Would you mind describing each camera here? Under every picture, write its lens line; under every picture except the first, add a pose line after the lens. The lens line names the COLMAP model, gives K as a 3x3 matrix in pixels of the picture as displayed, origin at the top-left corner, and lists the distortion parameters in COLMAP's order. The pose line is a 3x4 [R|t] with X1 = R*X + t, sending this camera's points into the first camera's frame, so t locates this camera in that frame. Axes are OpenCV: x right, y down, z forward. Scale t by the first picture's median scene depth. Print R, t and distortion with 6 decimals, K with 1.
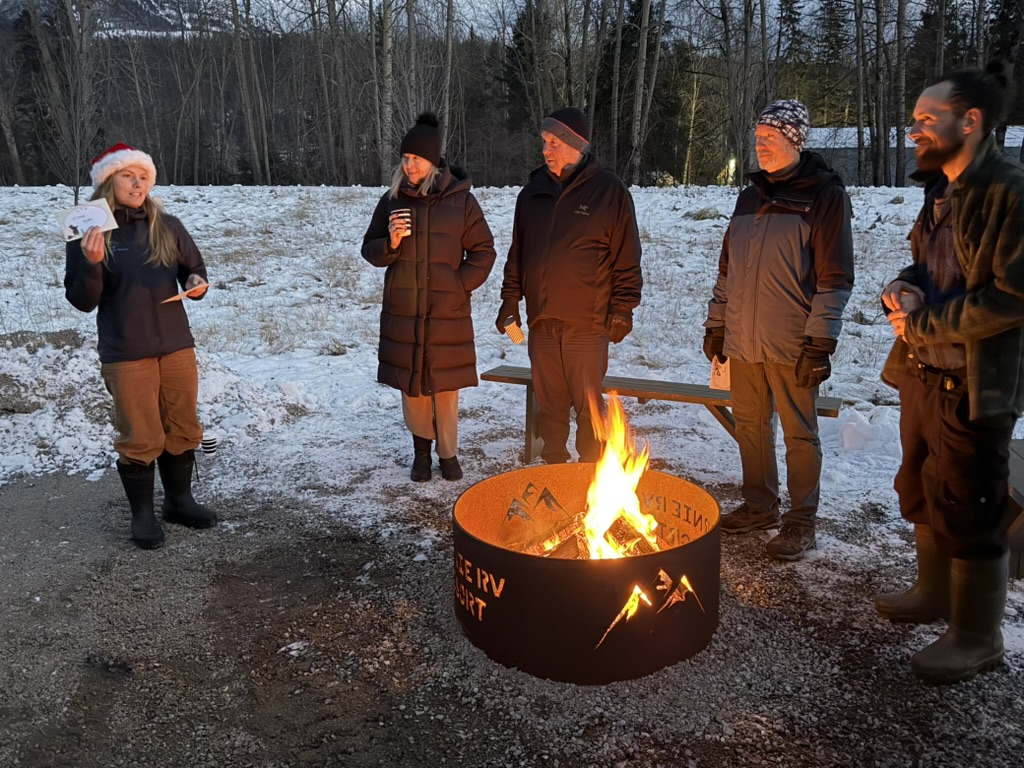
lens RADIAL K [[888.6, 0, 512.0], [0, 888.6, 384.0], [0, 0, 1]] dist [0.136215, -0.254580]
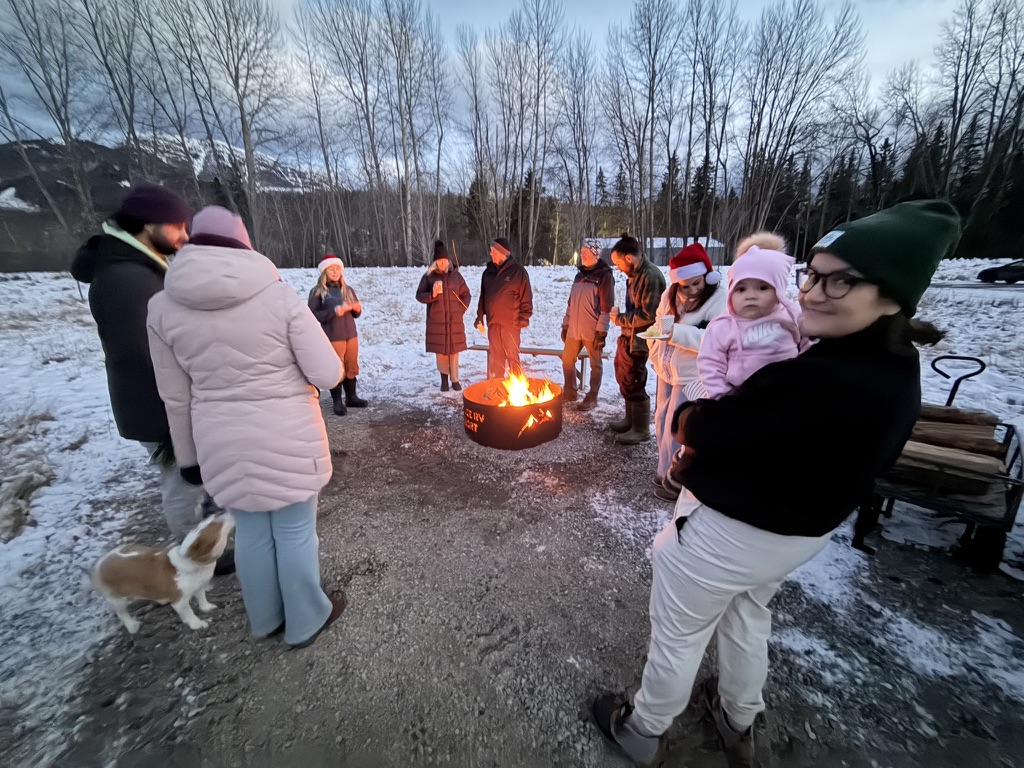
lens RADIAL K [[449.8, 0, 512.0], [0, 449.8, 384.0], [0, 0, 1]] dist [-0.000572, 0.000004]
pose [[0.995734, -0.030962, 0.086924, -0.022858], [0.027408, 0.998751, 0.041782, 0.037322], [-0.088109, -0.039222, 0.995338, -0.213653]]
